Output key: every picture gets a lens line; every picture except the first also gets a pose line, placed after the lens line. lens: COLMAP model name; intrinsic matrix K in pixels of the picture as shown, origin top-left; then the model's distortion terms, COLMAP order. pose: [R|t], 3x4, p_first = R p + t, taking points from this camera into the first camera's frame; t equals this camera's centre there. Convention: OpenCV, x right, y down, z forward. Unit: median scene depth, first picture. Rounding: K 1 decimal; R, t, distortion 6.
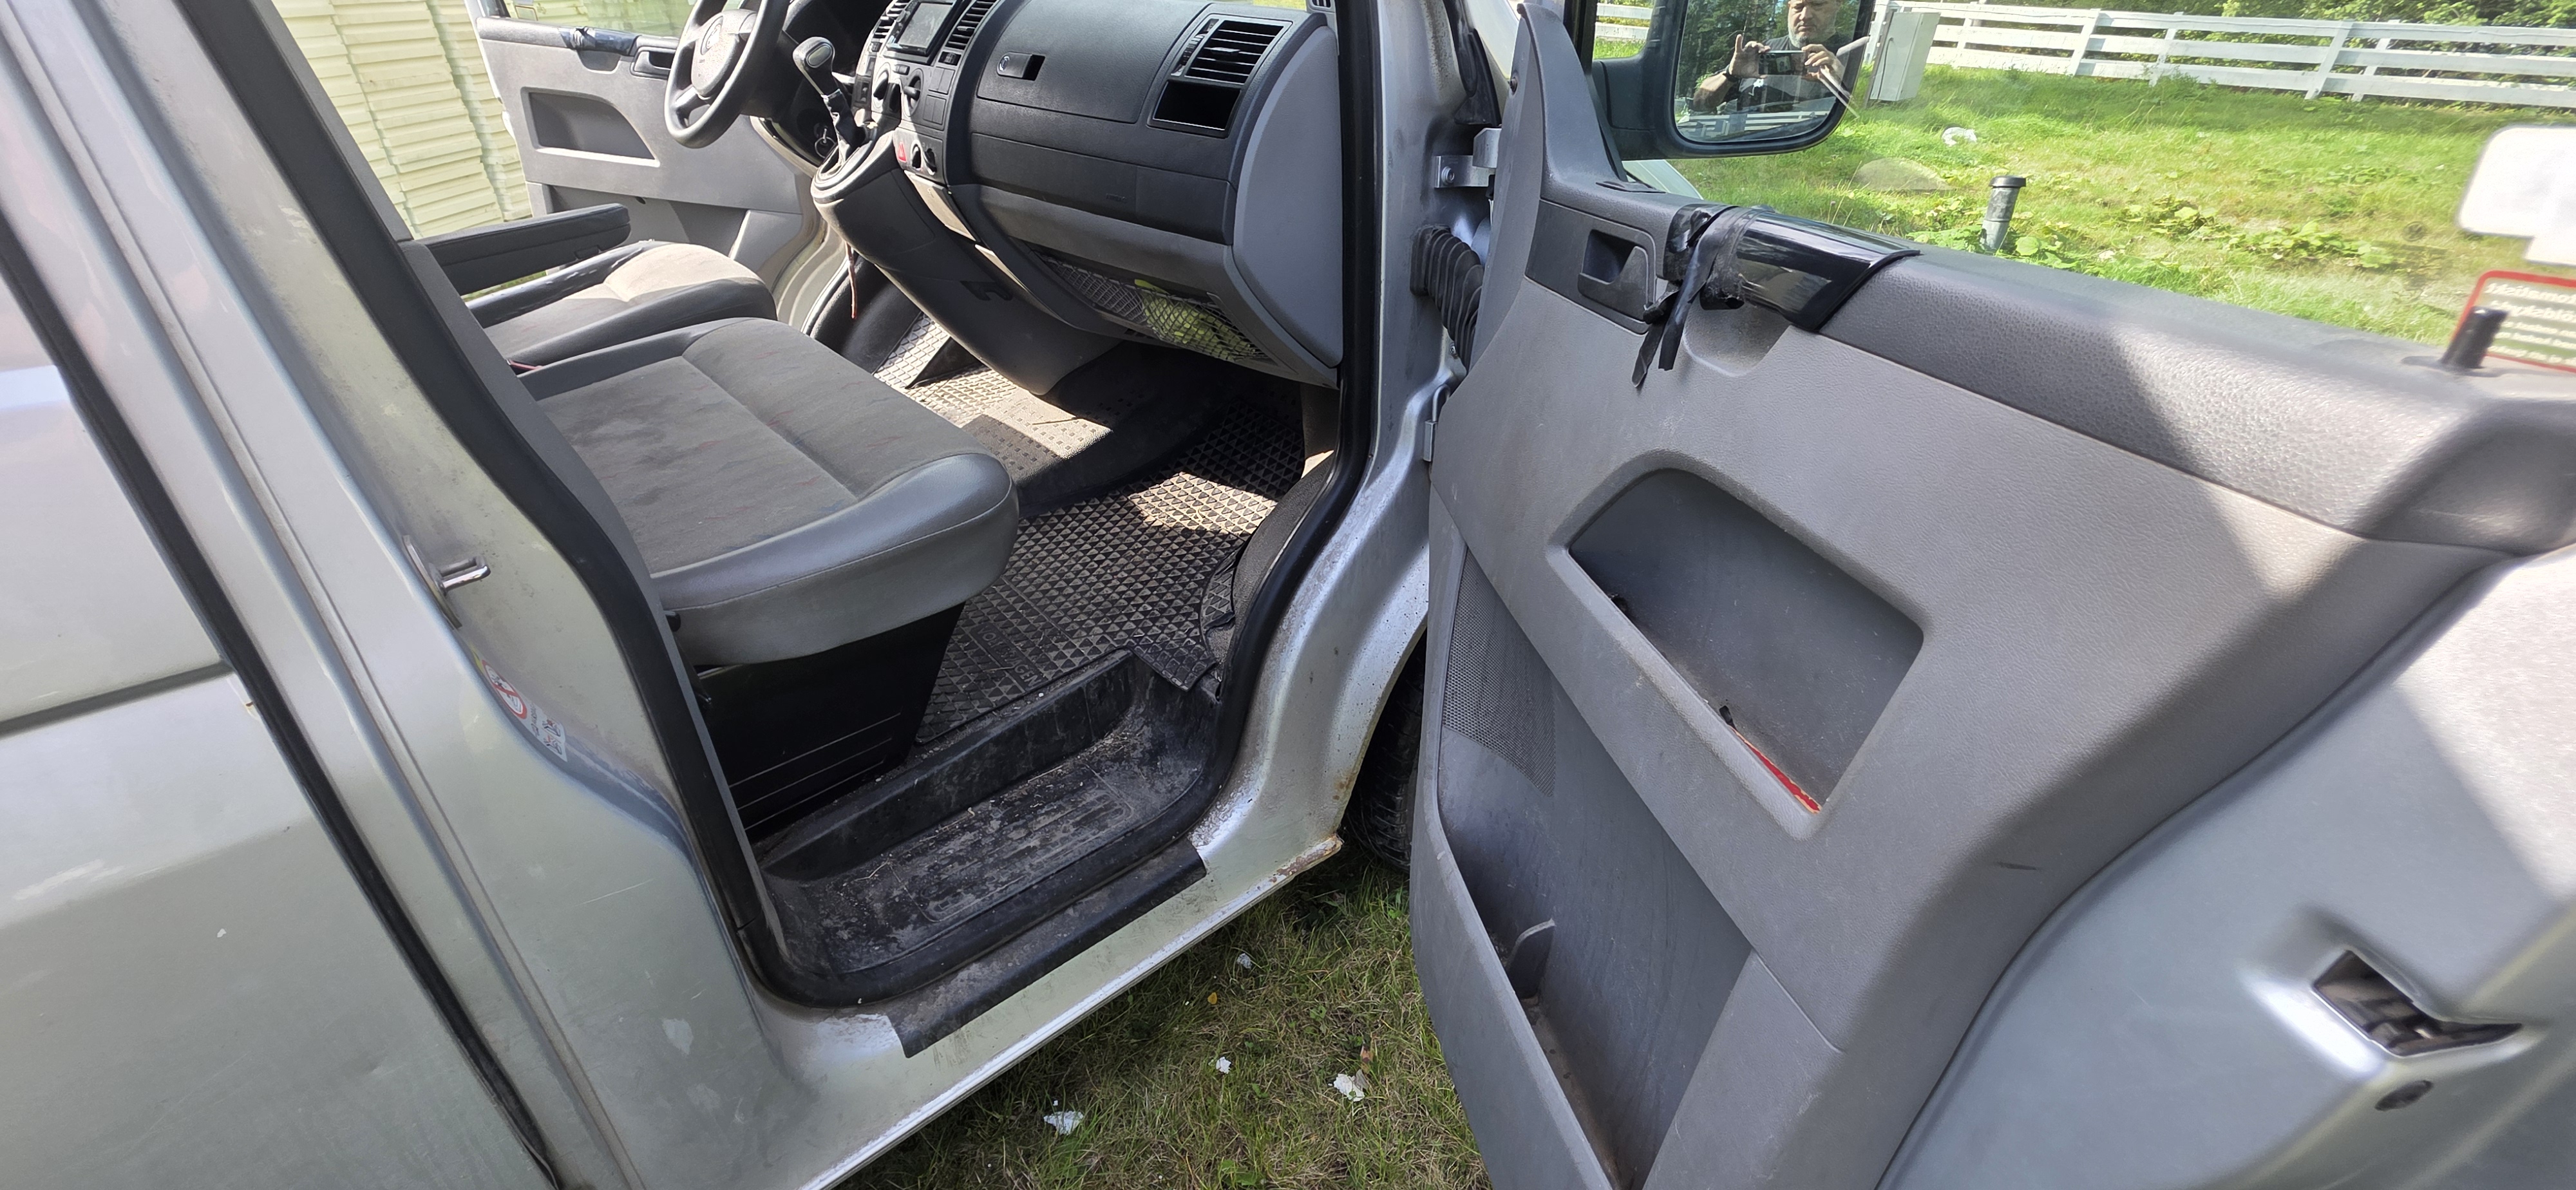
lens RADIAL K [[1023.7, 0, 1289.8], [0, 1023.7, 594.5], [0, 0, 1]] dist [0.003190, -0.000734]
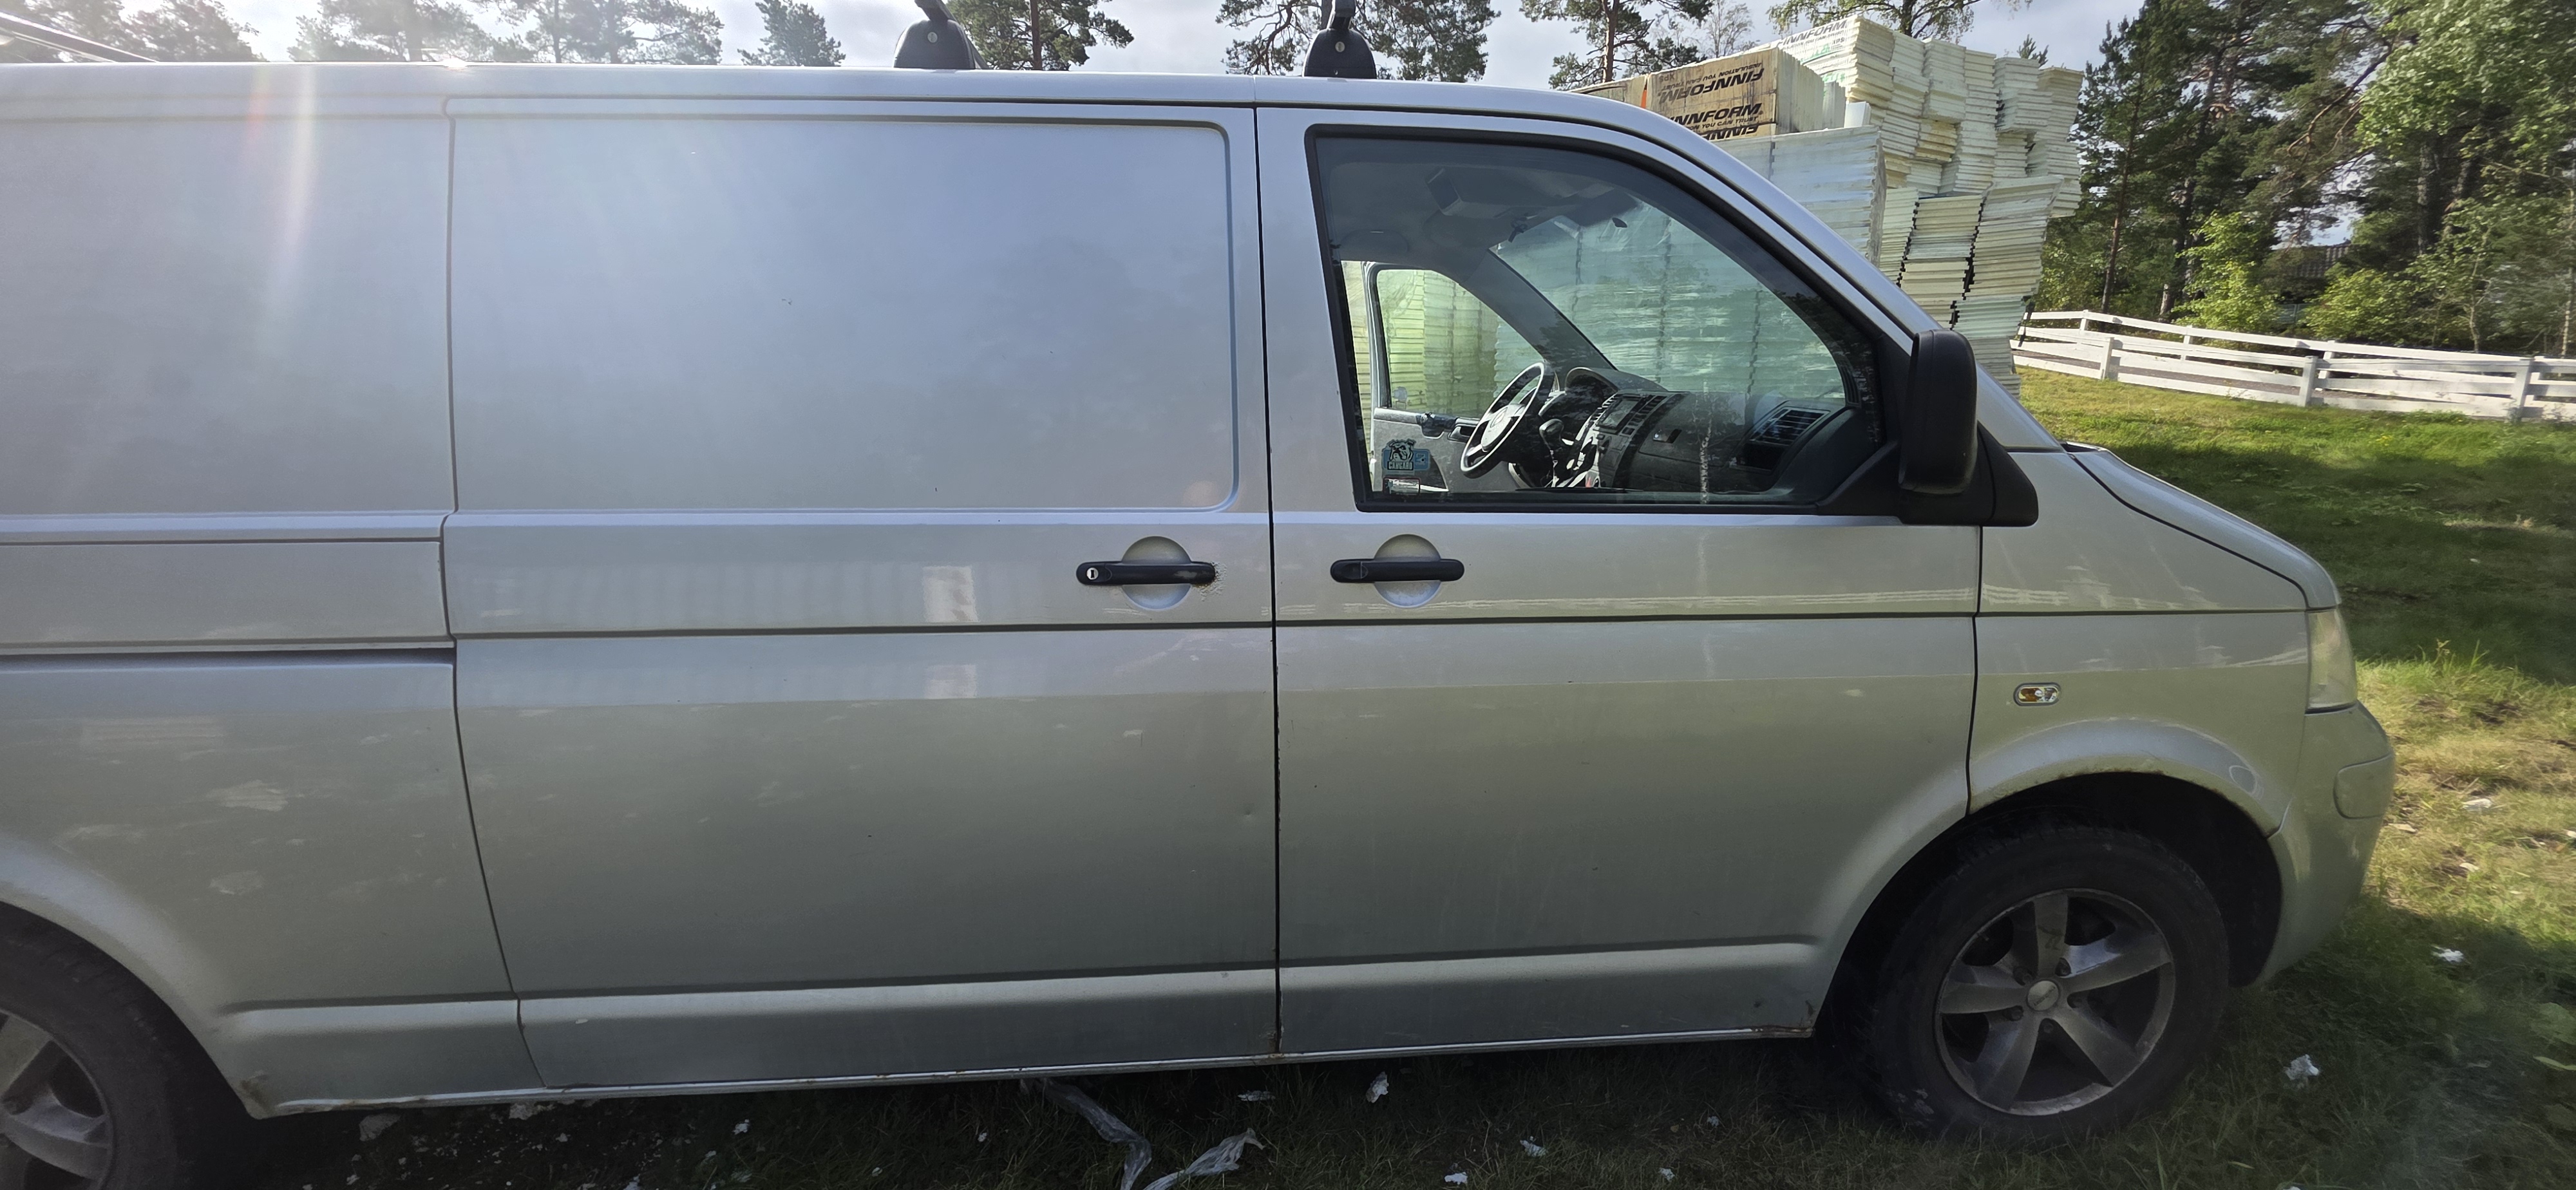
lens RADIAL K [[1023.7, 0, 1289.8], [0, 1023.7, 594.5], [0, 0, 1]] dist [0.003190, -0.000734]
pose [[0.788741, 0.108826, -0.605016, 0.227941], [-0.298095, 0.928454, -0.221613, 0.211522], [0.537612, 0.355147, 0.764751, -0.388959]]
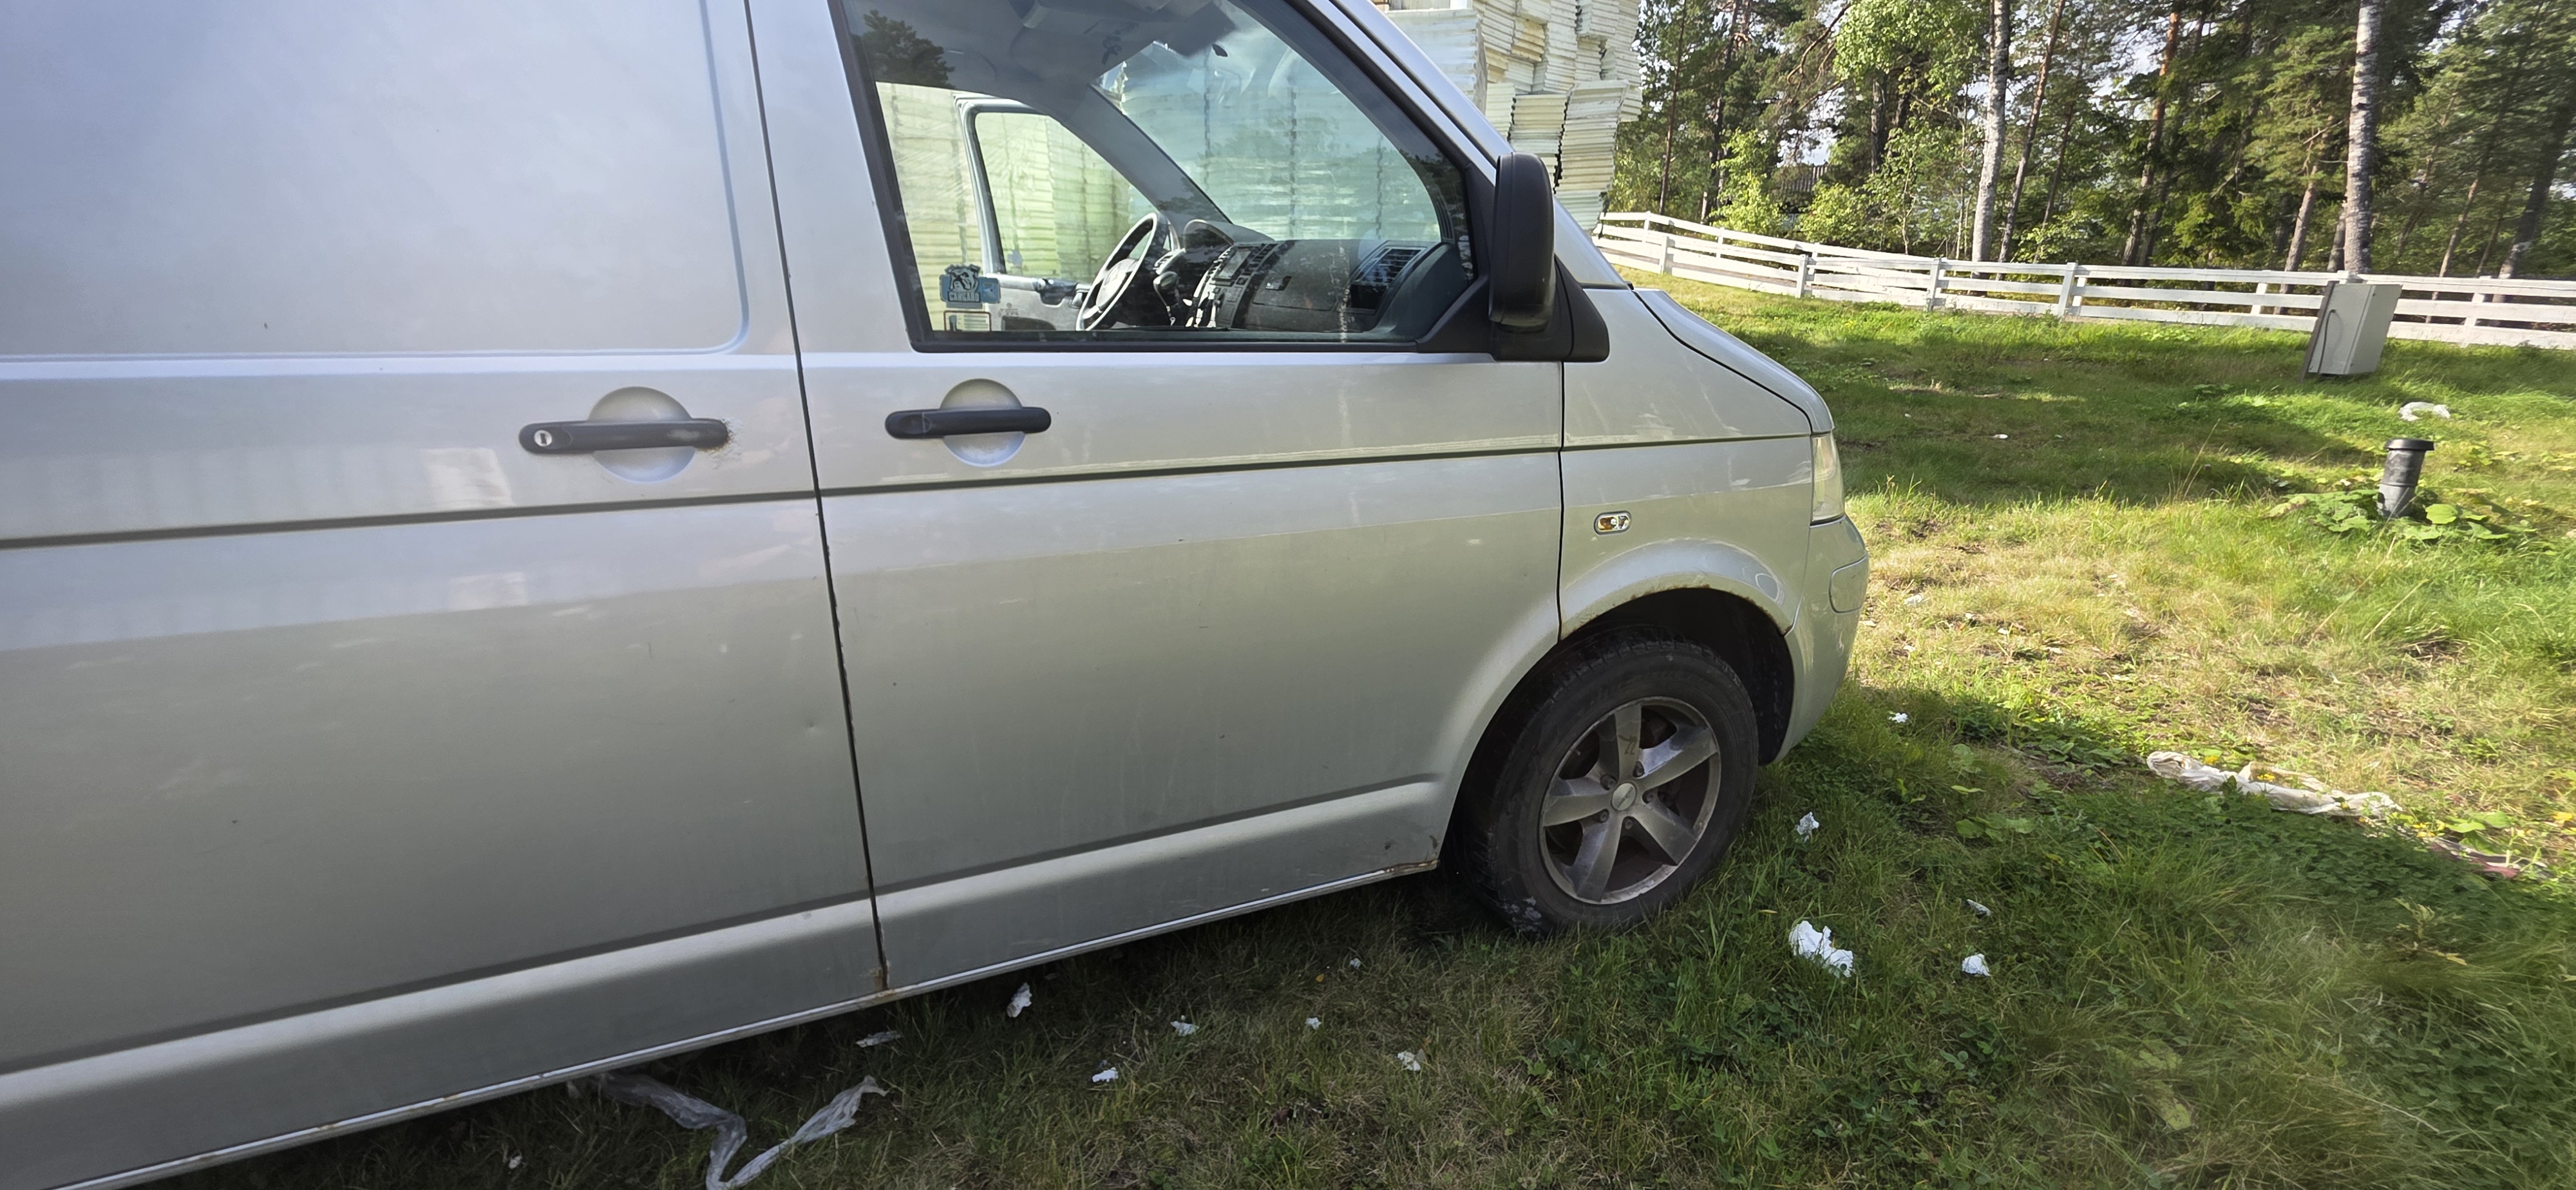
lens RADIAL K [[1029.6, 0, 1291.4], [0, 1029.6, 593.6], [0, 0, 1]] dist [0.003036, -0.002807]
pose [[0.945043, 0.090033, -0.314304, 0.236405], [-0.159877, 0.965817, -0.204053, 0.205911], [0.285189, 0.243089, 0.927133, -0.261441]]
